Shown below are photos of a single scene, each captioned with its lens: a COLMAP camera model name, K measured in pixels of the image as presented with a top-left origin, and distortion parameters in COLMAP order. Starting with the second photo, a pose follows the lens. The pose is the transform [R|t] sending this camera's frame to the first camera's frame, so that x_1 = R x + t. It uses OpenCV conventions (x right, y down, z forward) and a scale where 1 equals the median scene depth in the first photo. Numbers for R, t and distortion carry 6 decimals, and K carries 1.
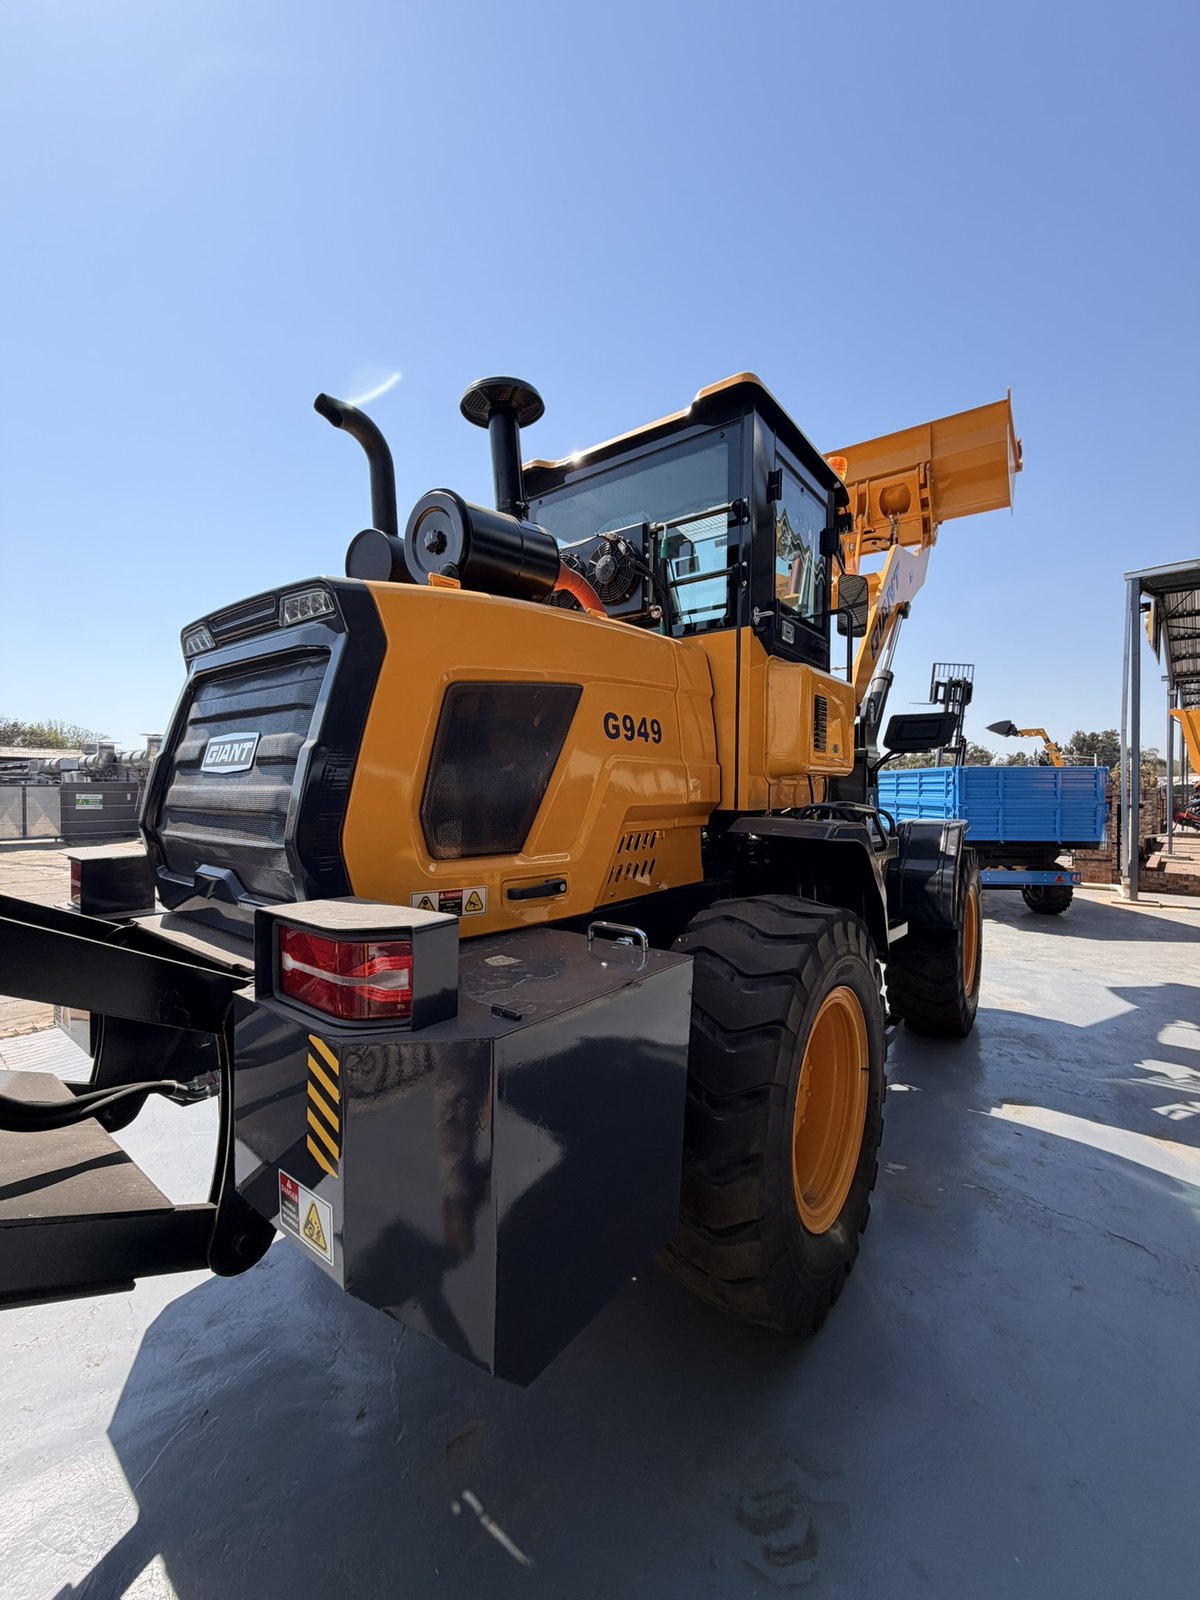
lens RADIAL K [[641.5, 0, 601.2], [0, 641.5, 796.1], [0, 0, 1]] dist [0.002827, -0.000097]
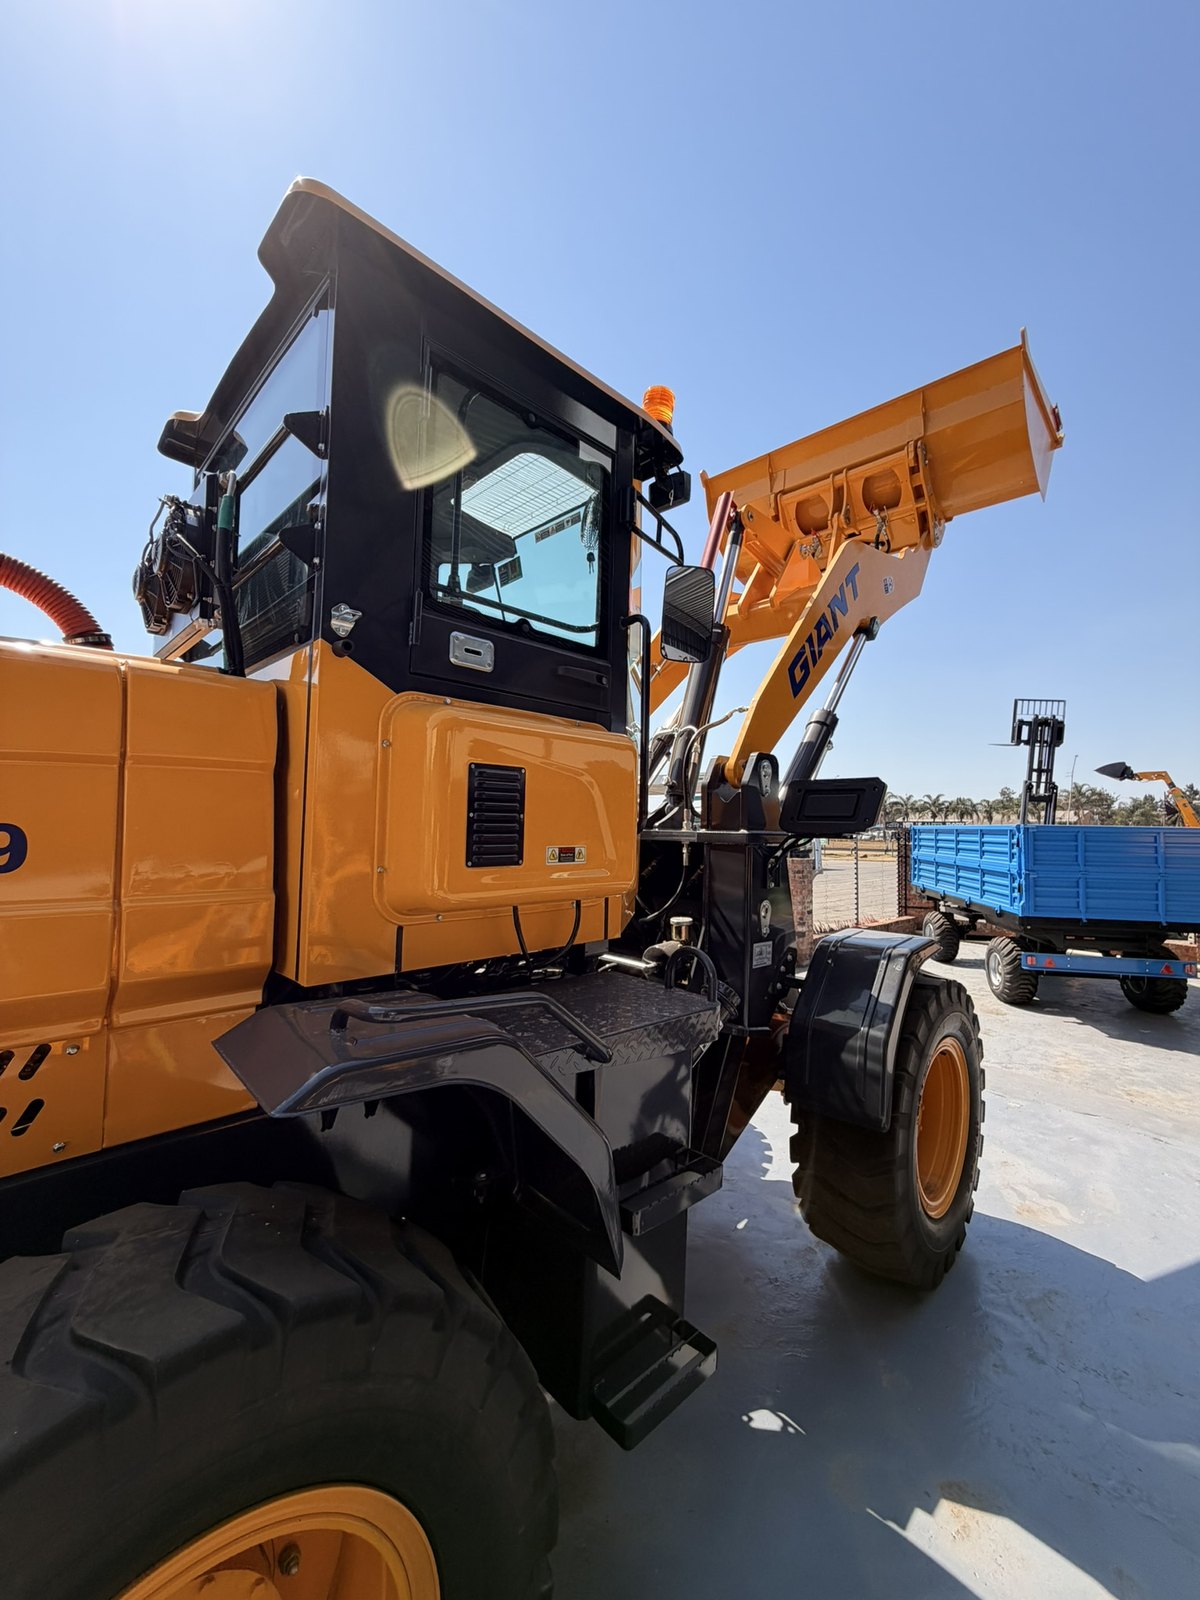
lens RADIAL K [[641.5, 0, 601.2], [0, 641.5, 795.6], [0, 0, 1]] dist [0.002827, -0.000097]
pose [[0.991575, 0.008673, -0.129247, 0.313285], [-0.016476, 0.998097, -0.059424, -0.062463], [0.128485, 0.061053, 0.989830, 0.297640]]
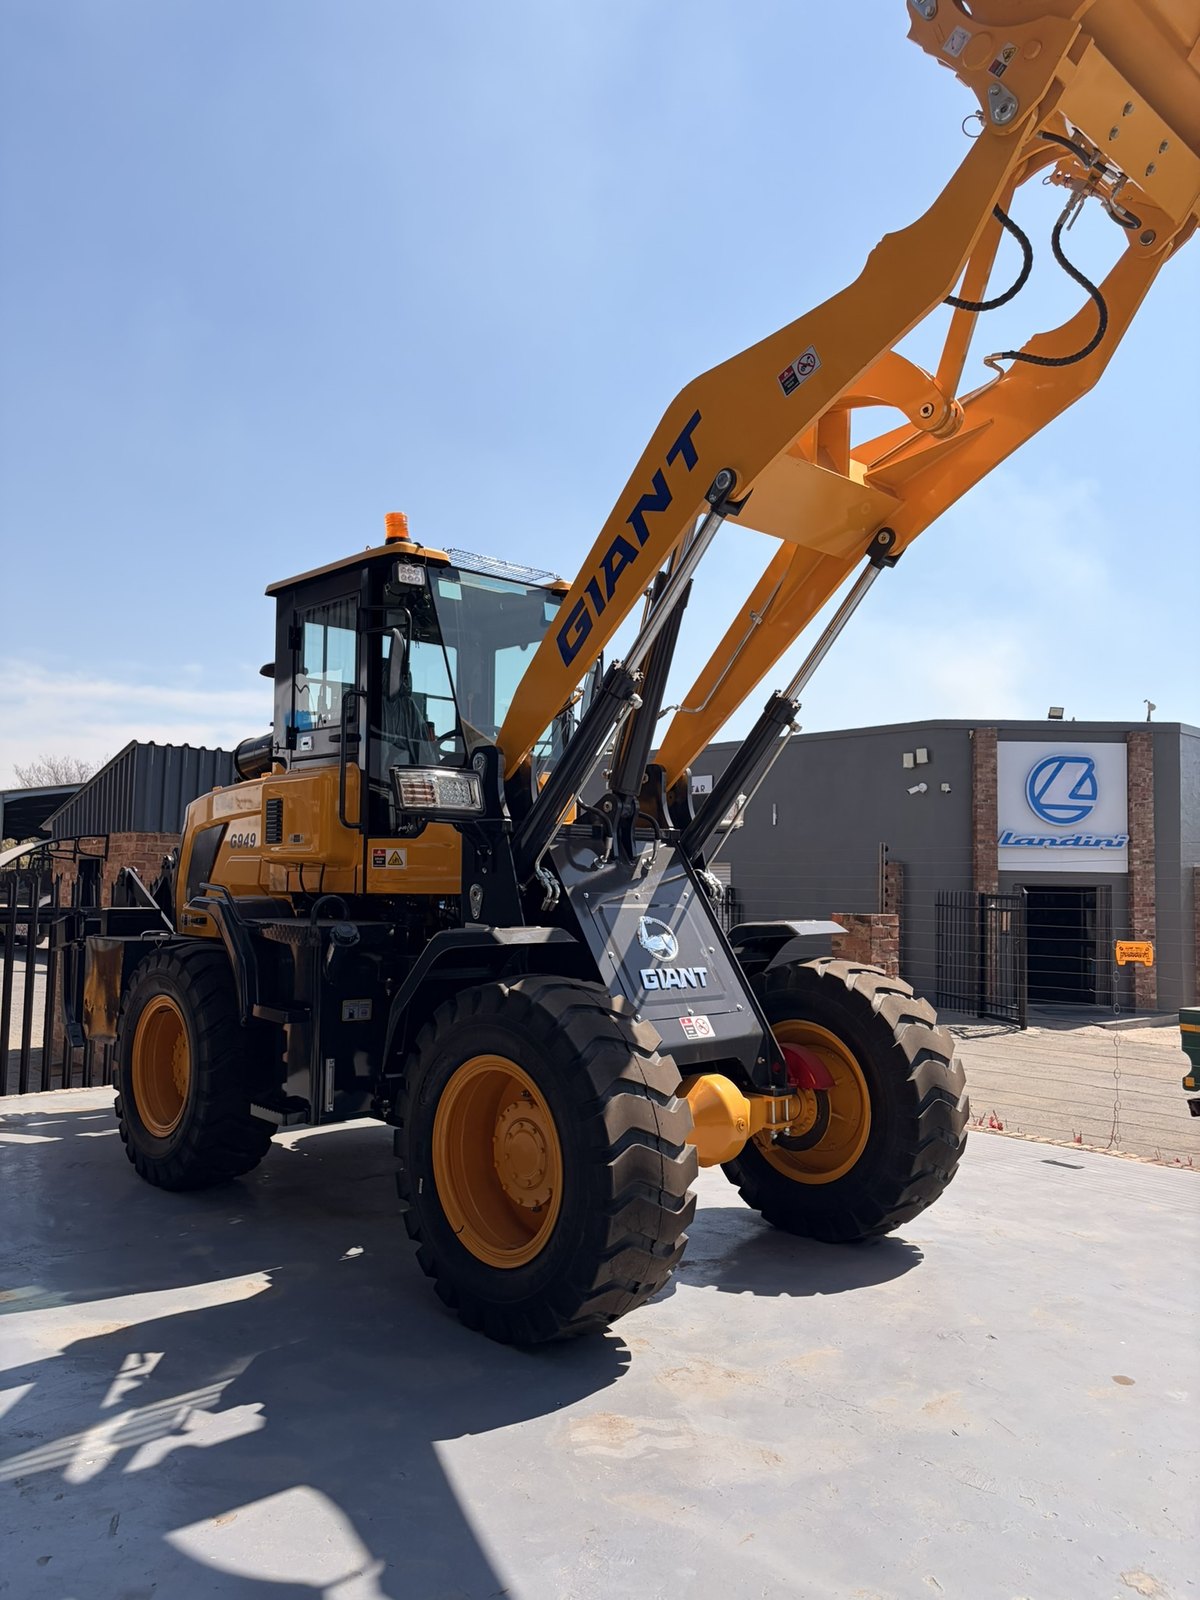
lens RADIAL K [[1203.6, 0, 614.6], [0, 1203.6, 801.4], [0, 0, 1]] dist [0.041537, -0.041656]
pose [[-0.157881, -0.073350, -0.984730, 1.569810], [-0.027842, 0.997171, -0.069813, -0.004993], [0.987066, 0.016394, -0.159476, 1.257950]]
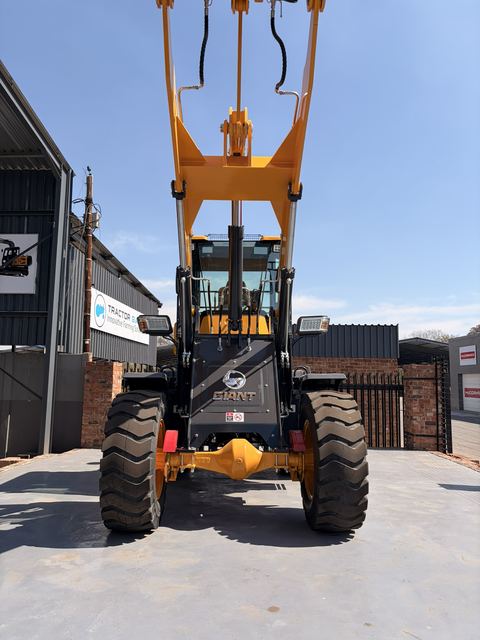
lens RADIAL K [[481.4, 0, 245.2], [0, 481.4, 322.1], [0, 0, 1]] dist [0.041537, -0.041656]
pose [[-0.781414, -0.085923, -0.618069, 1.042602], [-0.019308, 0.993330, -0.113680, 0.041277], [0.623714, -0.076897, -0.777861, 2.036484]]
